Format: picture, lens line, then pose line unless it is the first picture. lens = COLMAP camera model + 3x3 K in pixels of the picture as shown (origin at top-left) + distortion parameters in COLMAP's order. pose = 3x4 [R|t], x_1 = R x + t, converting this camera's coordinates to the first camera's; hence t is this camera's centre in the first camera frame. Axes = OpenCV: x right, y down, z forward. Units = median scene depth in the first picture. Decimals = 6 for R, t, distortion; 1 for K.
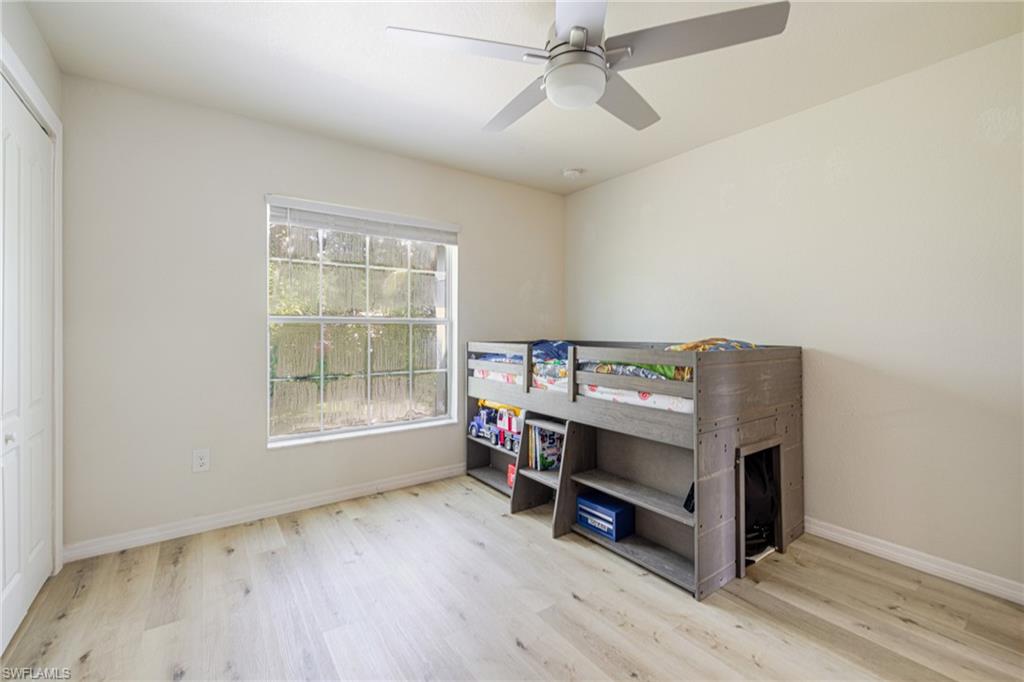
lens RADIAL K [[435.1, 0, 511.5], [0, 435.1, 329.2], [0, 0, 1]] dist [-0.000301, 0.000169]
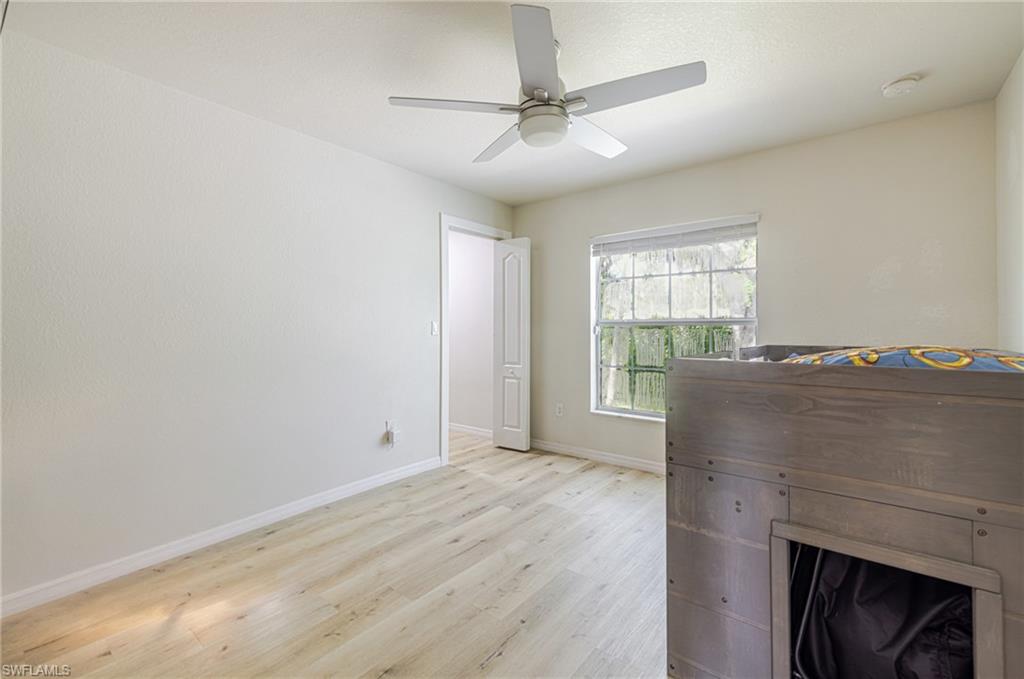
lens RADIAL K [[436.2, 0, 513.8], [0, 436.2, 323.1], [0, 0, 1]] dist [0.001067, 0.000277]
pose [[0.266384, -0.014918, -0.963752, 0.915789], [-0.003790, 0.999856, -0.016524, 0.002190], [0.963860, 0.008055, 0.266289, 0.421445]]
